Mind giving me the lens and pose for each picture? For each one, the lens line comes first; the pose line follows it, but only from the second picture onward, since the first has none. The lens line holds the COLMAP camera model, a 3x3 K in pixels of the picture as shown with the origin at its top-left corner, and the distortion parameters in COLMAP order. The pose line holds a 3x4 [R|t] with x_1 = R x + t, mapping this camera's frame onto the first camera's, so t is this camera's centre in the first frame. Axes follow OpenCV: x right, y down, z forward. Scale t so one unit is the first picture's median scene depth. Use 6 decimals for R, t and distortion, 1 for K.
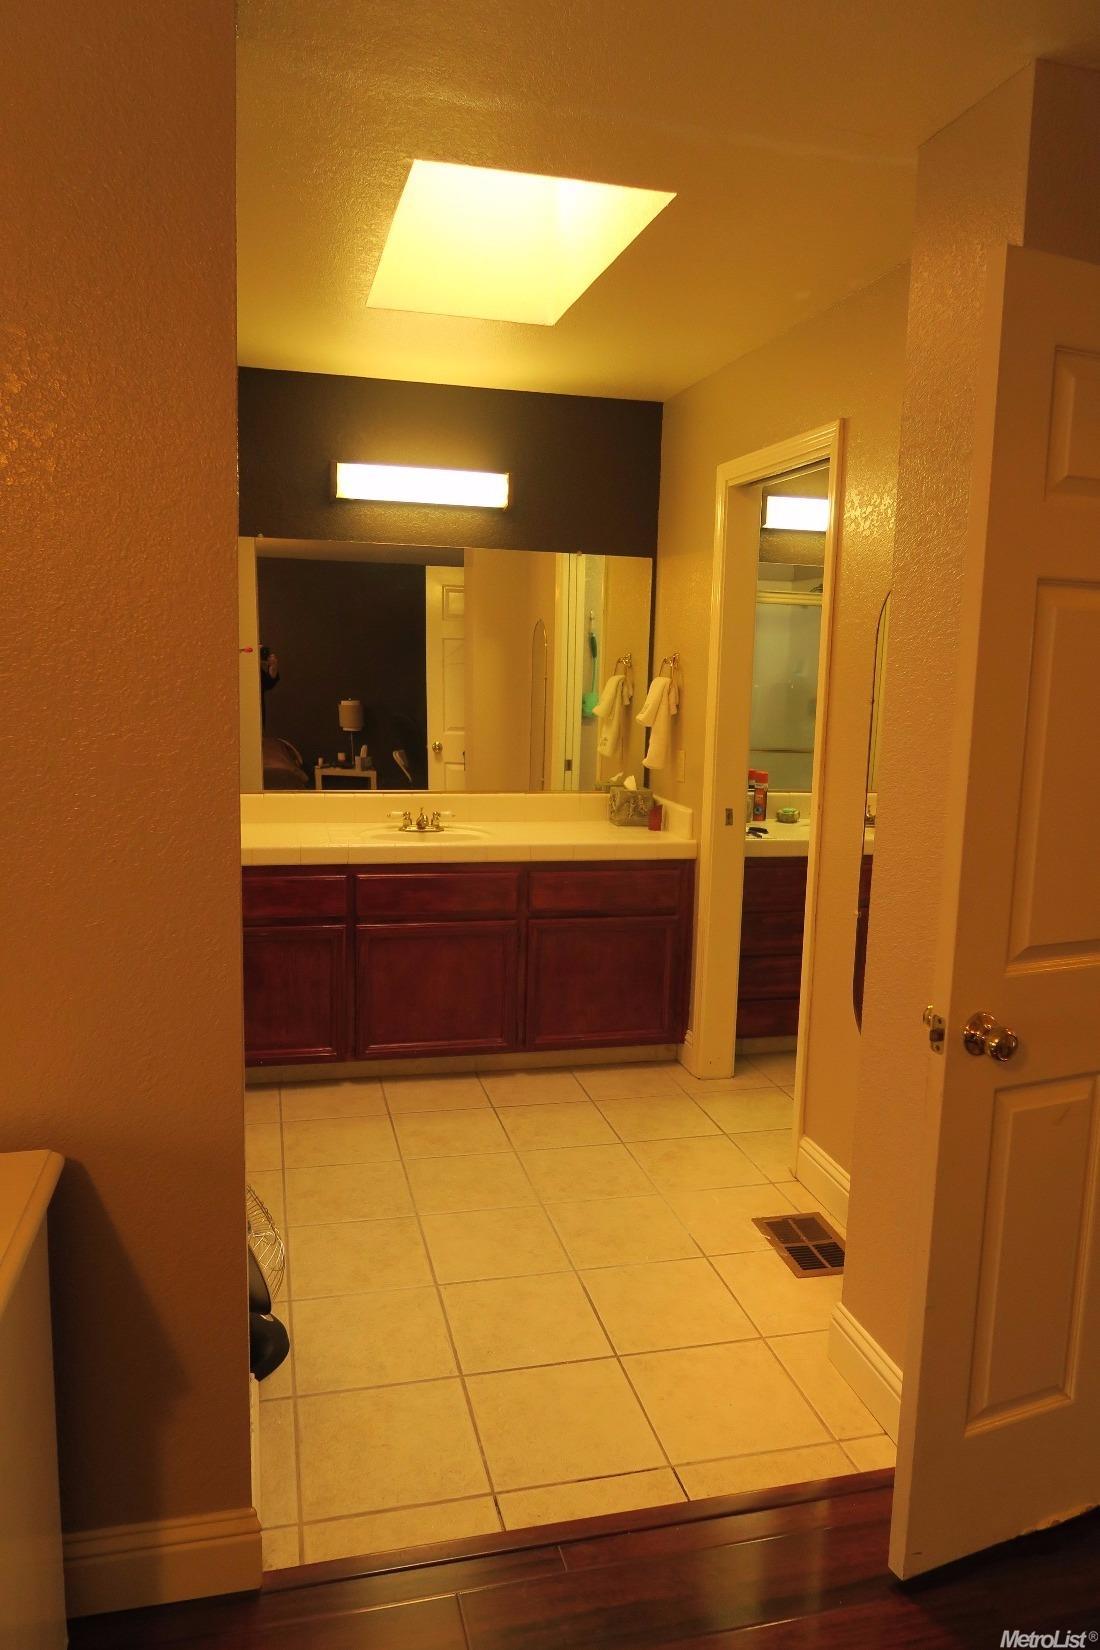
lens RADIAL K [[1124.8, 0, 550.2], [0, 1124.8, 817.9], [0, 0, 1]] dist [-0.022725, 0.001192]
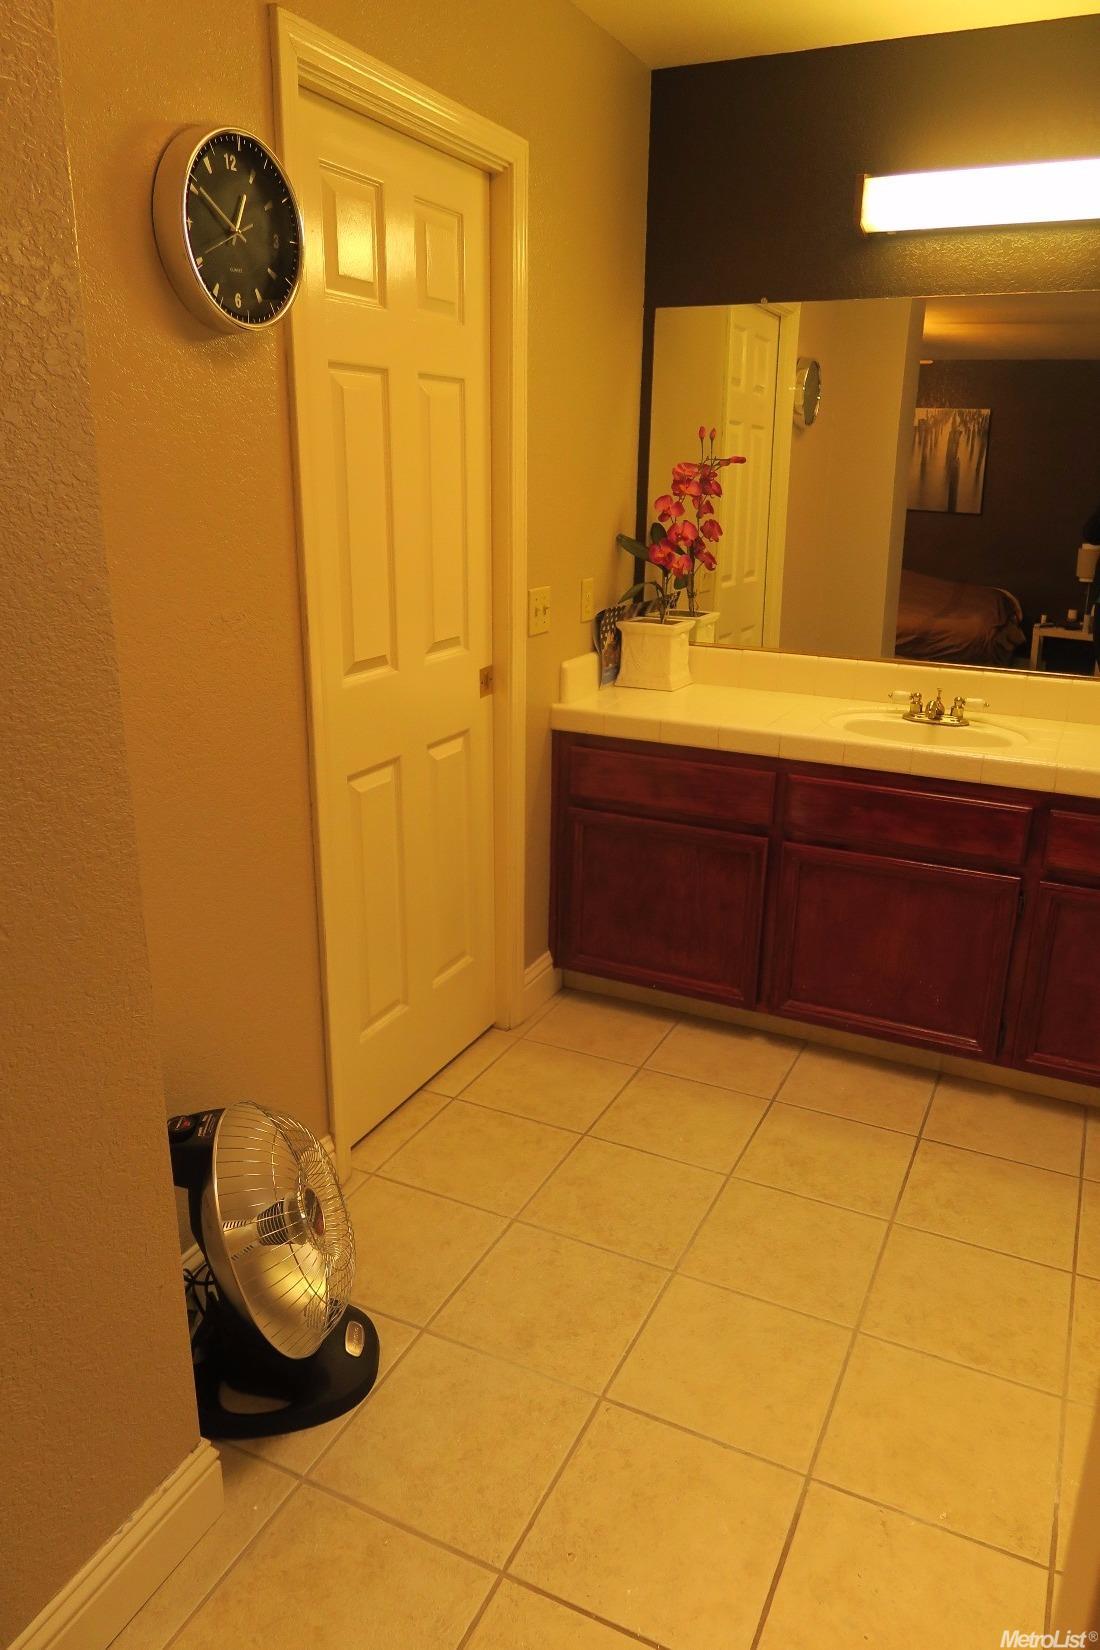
lens RADIAL K [[1124.8, 0, 565.6], [0, 1124.8, 822.1], [0, 0, 1]] dist [-0.022725, 0.001192]
pose [[0.767177, 0.173684, -0.617473, 0.155261], [-0.087623, 0.981996, 0.167351, -0.024733], [0.635422, -0.074284, 0.768583, 0.314630]]
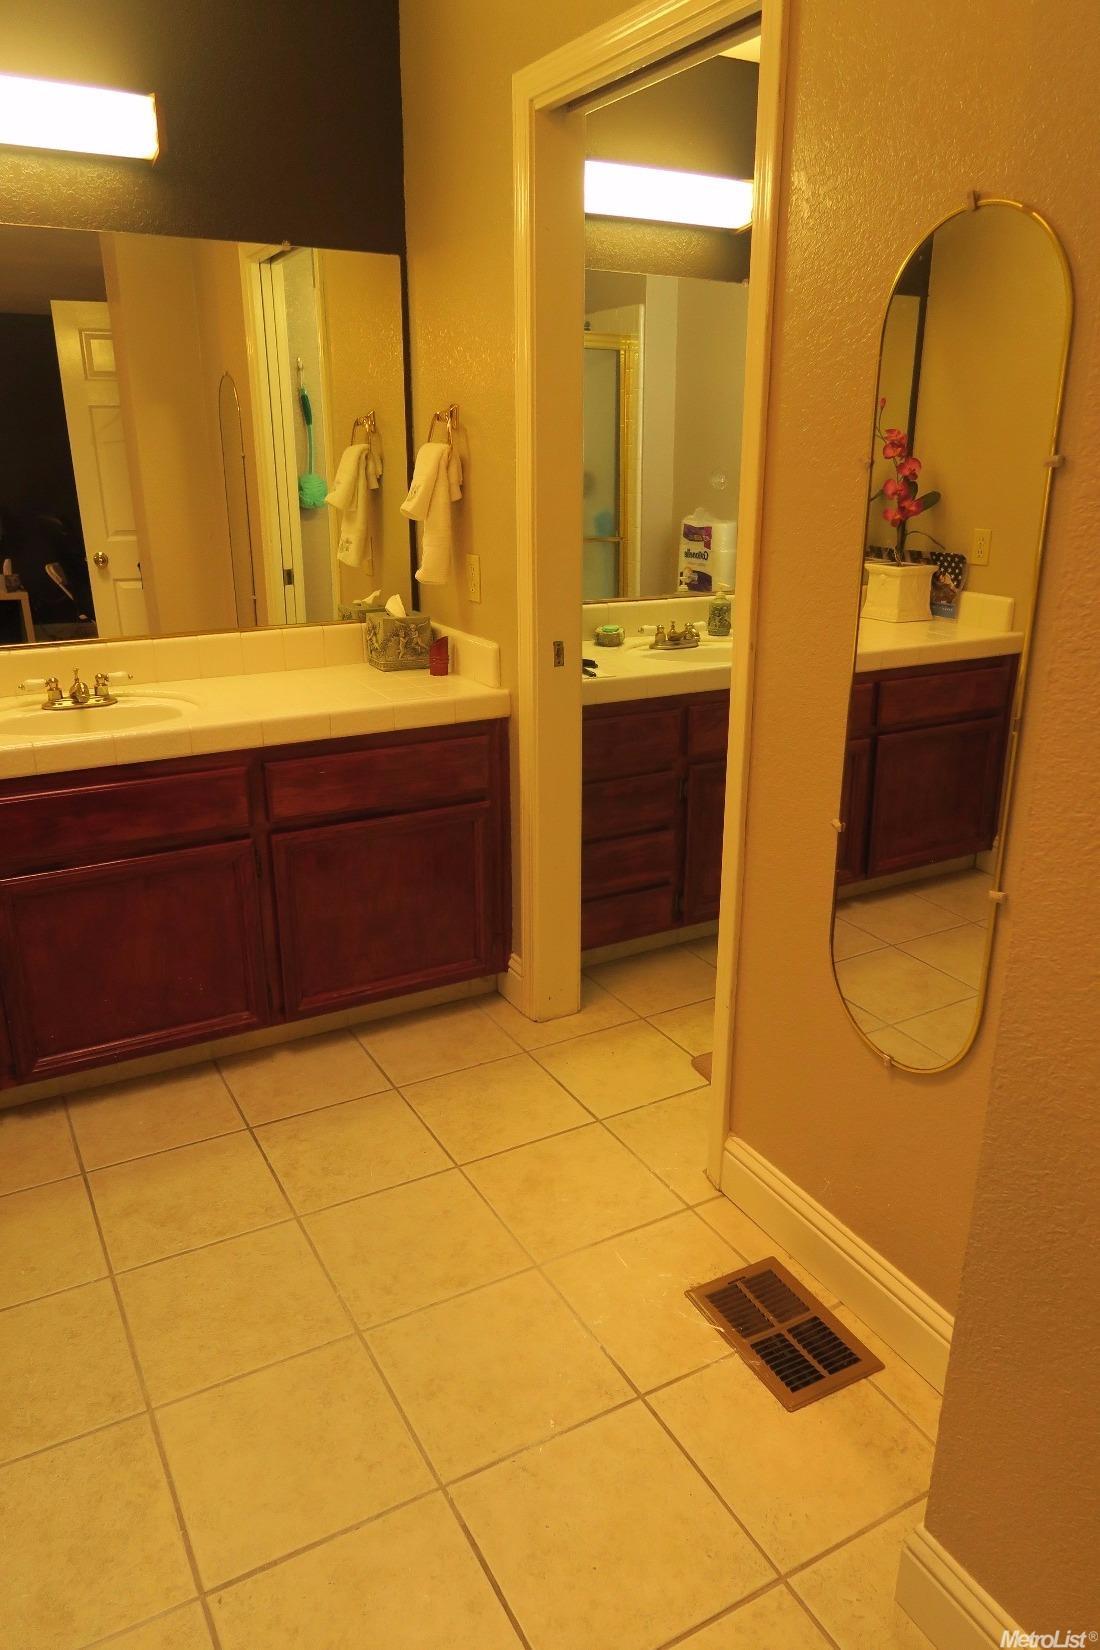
lens RADIAL K [[1127.0, 0, 545.8], [0, 1127.0, 818.7], [0, 0, 1]] dist [-0.029462, 0.014130]
pose [[0.965684, -0.107181, 0.236571, -0.017310], [0.061776, 0.979524, 0.191616, -0.031932], [-0.252265, -0.170426, 0.952532, 0.323502]]
